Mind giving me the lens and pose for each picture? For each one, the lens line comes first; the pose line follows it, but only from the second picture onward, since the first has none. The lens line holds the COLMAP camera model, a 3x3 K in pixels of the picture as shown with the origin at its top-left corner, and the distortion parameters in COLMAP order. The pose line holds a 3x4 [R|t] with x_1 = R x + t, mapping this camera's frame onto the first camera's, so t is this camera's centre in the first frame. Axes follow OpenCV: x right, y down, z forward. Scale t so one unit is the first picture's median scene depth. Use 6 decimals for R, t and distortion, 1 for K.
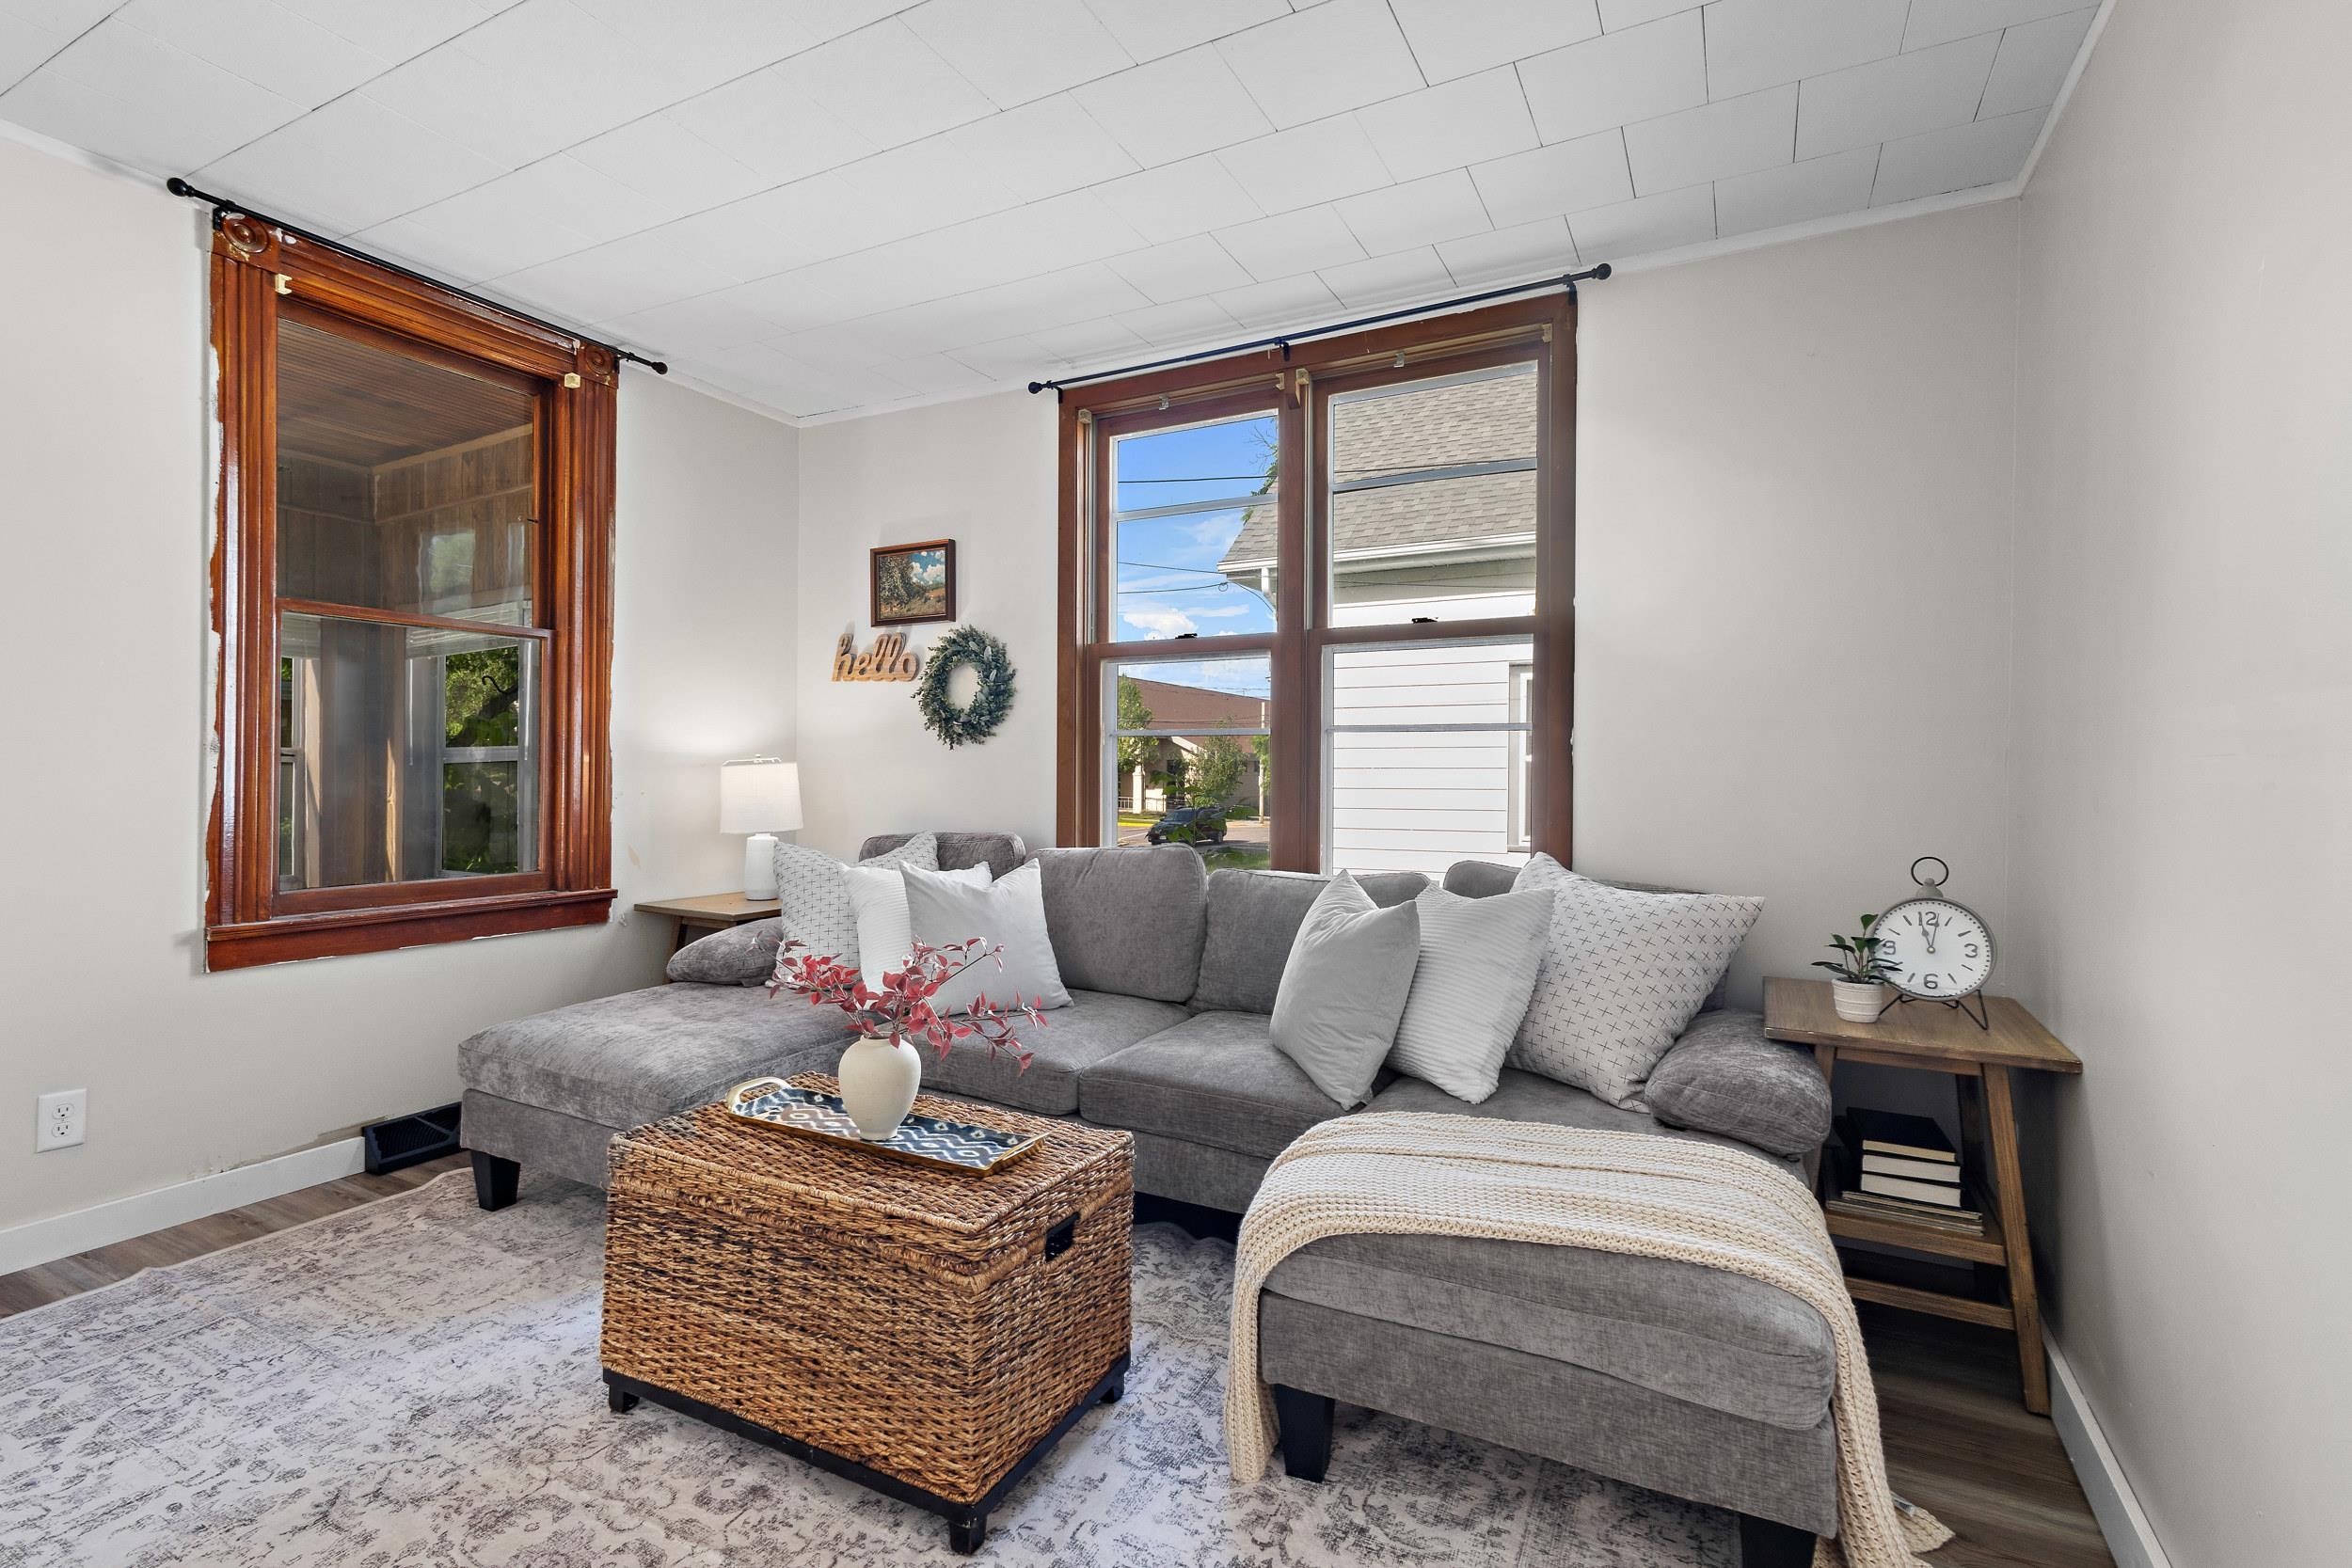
lens RADIAL K [[1083.7, 0, 1173.5], [0, 1083.7, 785.4], [0, 0, 1]] dist [0.008218, -0.004695]
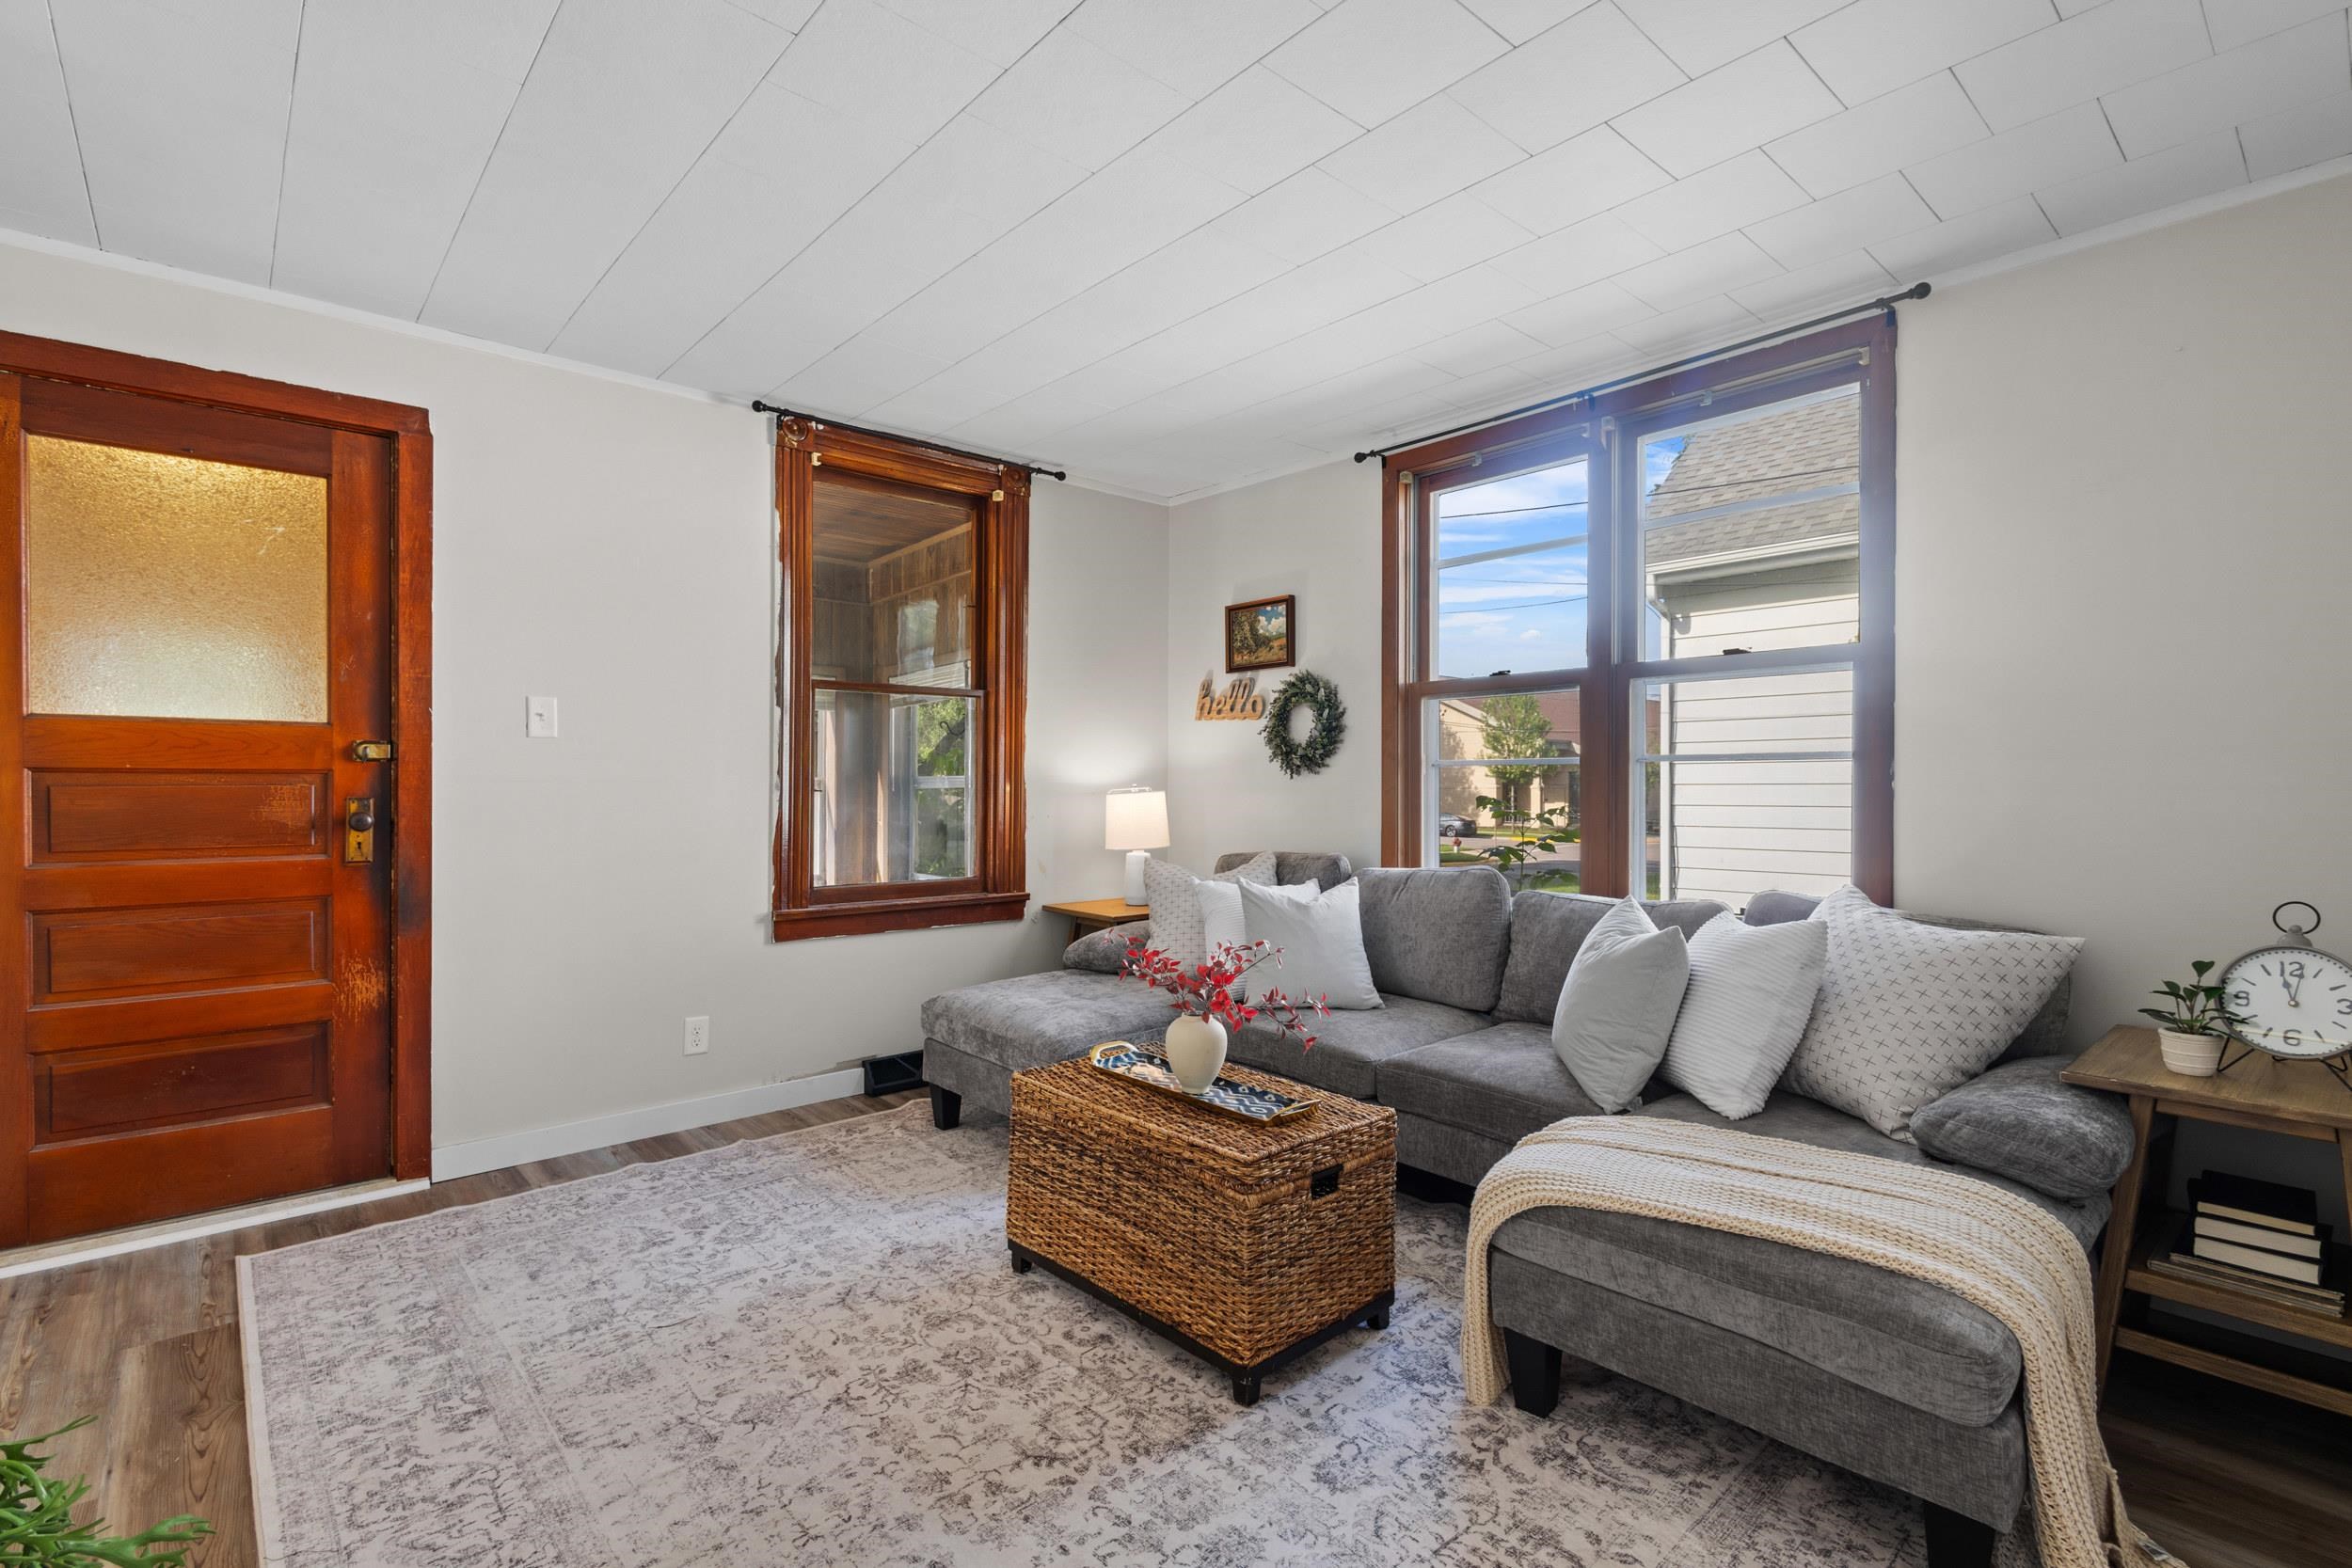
lens RADIAL K [[1083.7, 0, 1169.7], [0, 1083.7, 791.3], [0, 0, 1]] dist [0.008218, -0.004695]
pose [[0.934843, -0.003767, -0.355040, 0.124610], [0.001600, 0.999978, -0.006397, -0.020418], [0.355057, 0.005413, 0.934829, -0.172989]]
